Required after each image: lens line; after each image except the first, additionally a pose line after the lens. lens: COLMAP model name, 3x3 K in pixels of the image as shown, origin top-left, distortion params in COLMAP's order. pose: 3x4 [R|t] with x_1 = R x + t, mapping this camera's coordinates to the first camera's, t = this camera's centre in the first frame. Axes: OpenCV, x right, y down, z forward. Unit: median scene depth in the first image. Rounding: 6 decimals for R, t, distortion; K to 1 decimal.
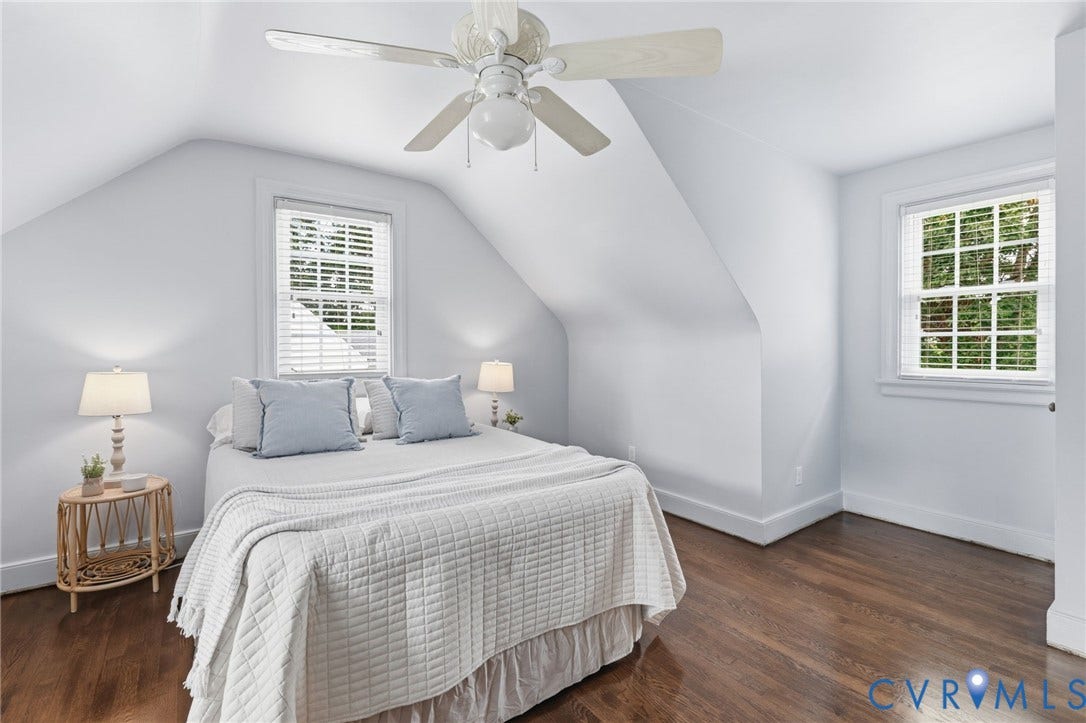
lens RADIAL K [[487.8, 0, 536.0], [0, 487.8, 352.5], [0, 0, 1]] dist [0.000838, 0.000079]
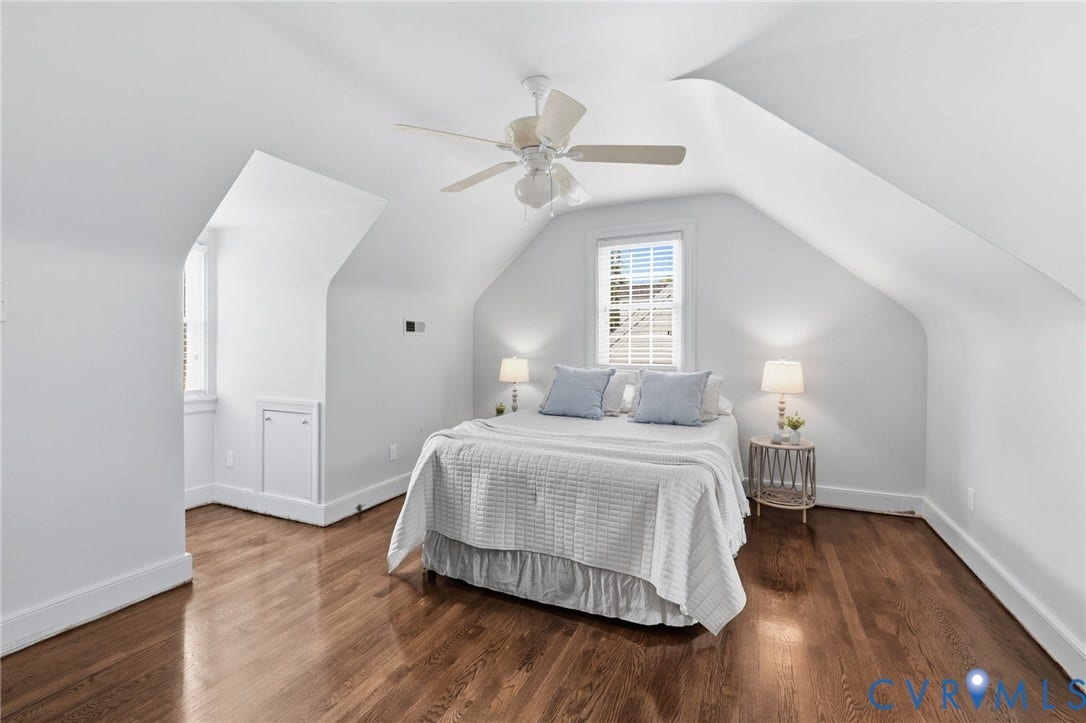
lens RADIAL K [[487.8, 0, 536.0], [0, 487.8, 352.5], [0, 0, 1]] dist [0.000838, 0.000079]
pose [[0.478611, 0.013598, -0.877922, 1.092066], [-0.010147, 0.999899, 0.009956, -0.003139], [0.877968, 0.004143, 0.478701, 0.273570]]
